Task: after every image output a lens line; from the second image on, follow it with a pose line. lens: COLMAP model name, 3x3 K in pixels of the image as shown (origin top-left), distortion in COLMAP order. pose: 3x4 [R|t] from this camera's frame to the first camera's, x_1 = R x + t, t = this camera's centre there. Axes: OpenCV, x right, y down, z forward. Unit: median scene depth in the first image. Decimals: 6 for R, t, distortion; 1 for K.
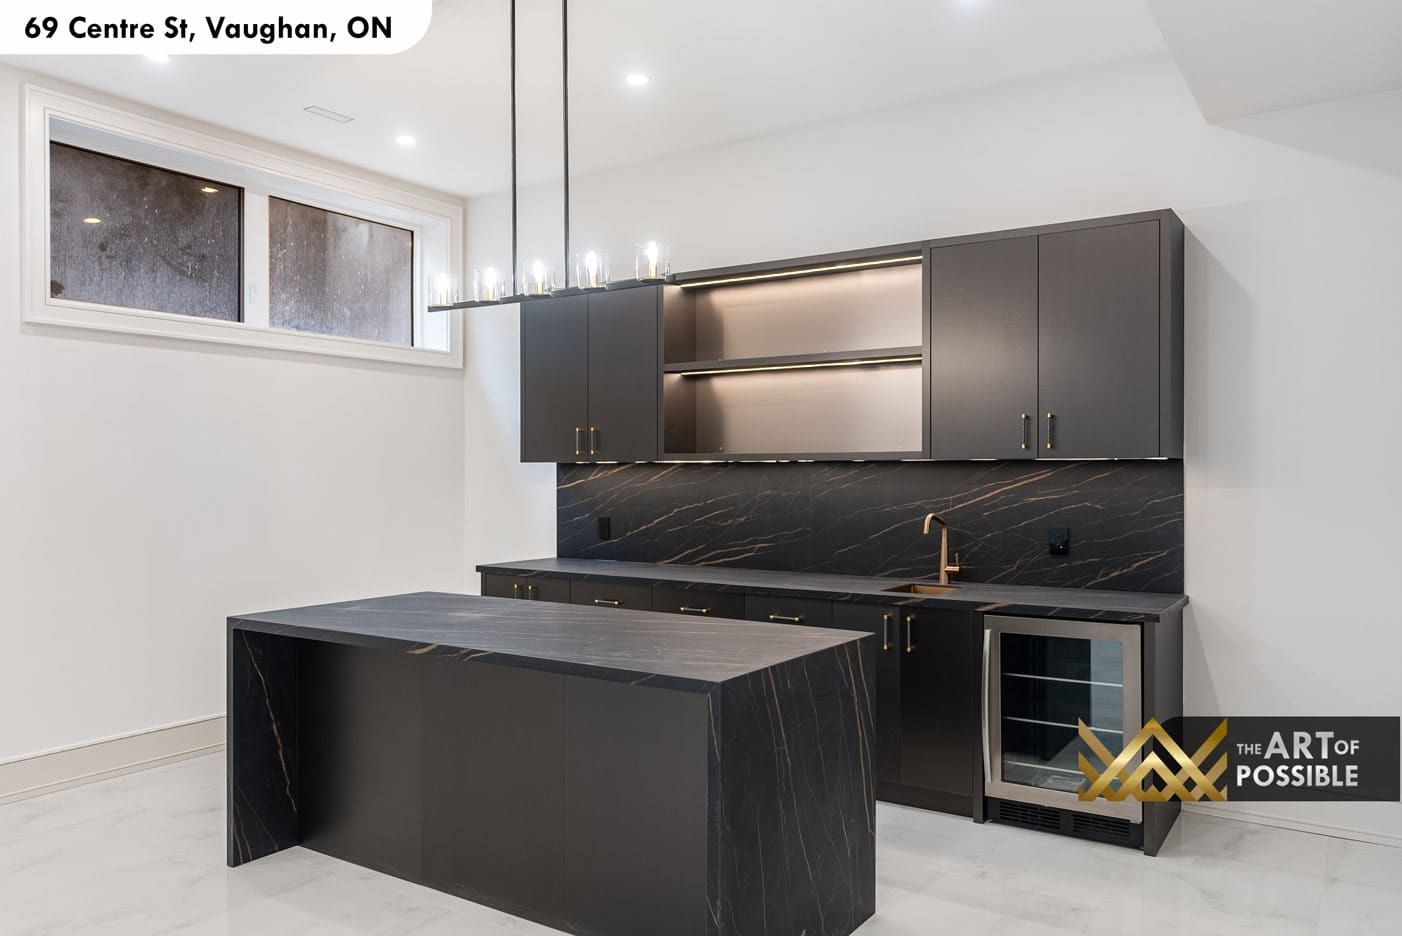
lens RADIAL K [[1029.1, 0, 698.9], [0, 1029.1, 474.1], [0, 0, 1]] dist [-0.007457, -0.002581]
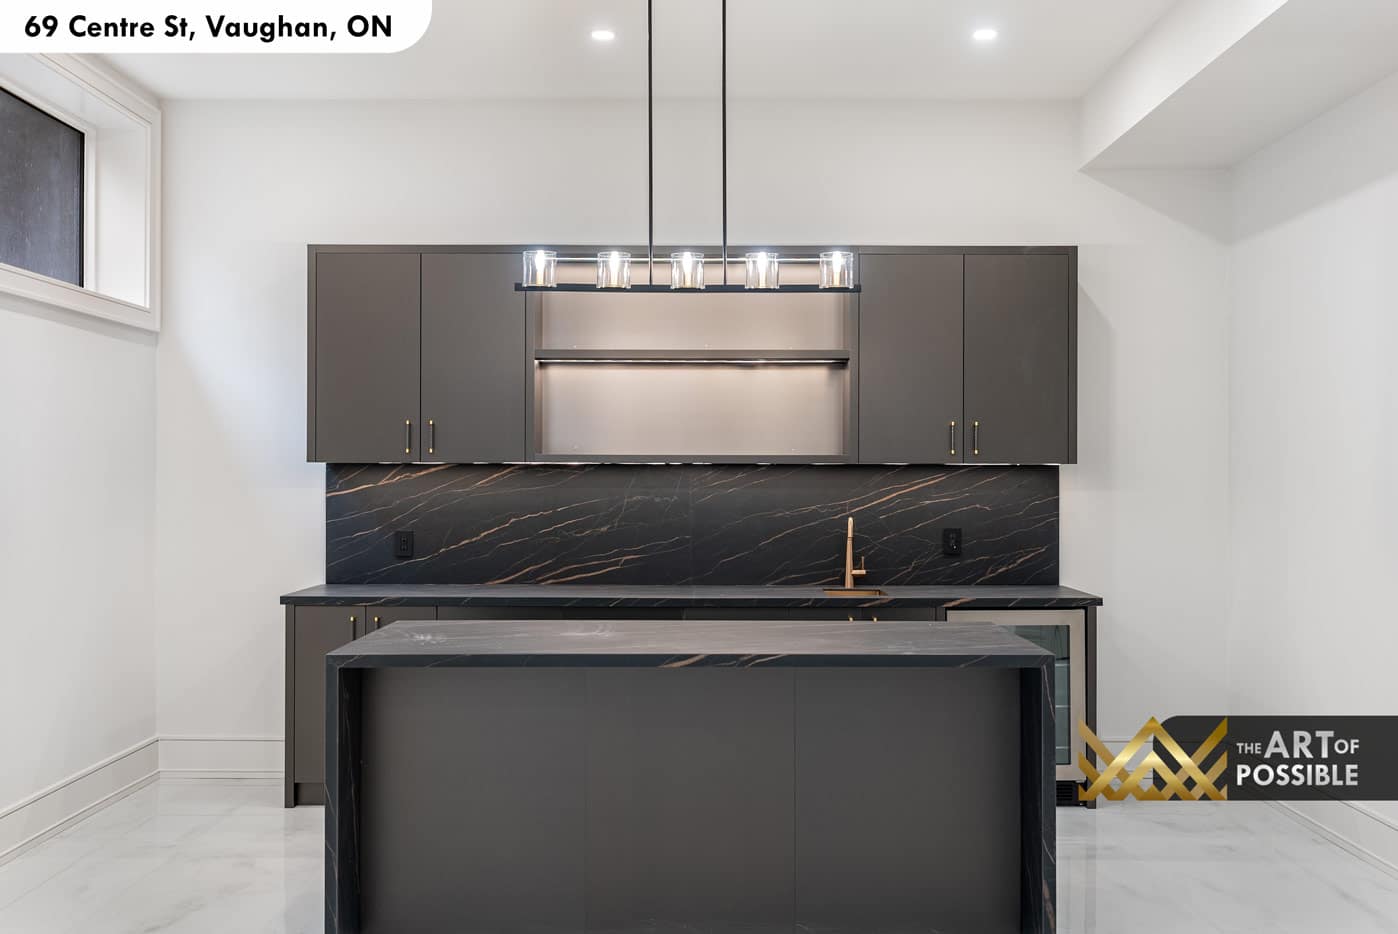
lens RADIAL K [[1423.3, 0, 699.4], [0, 1423.3, 463.8], [0, 0, 1]] dist [0.011609, 0.000000]
pose [[0.828225, 0.006922, 0.560353, -0.644409], [-0.001295, 0.999945, -0.010438, 0.000822], [-0.560395, 0.007920, 0.828188, -0.064791]]
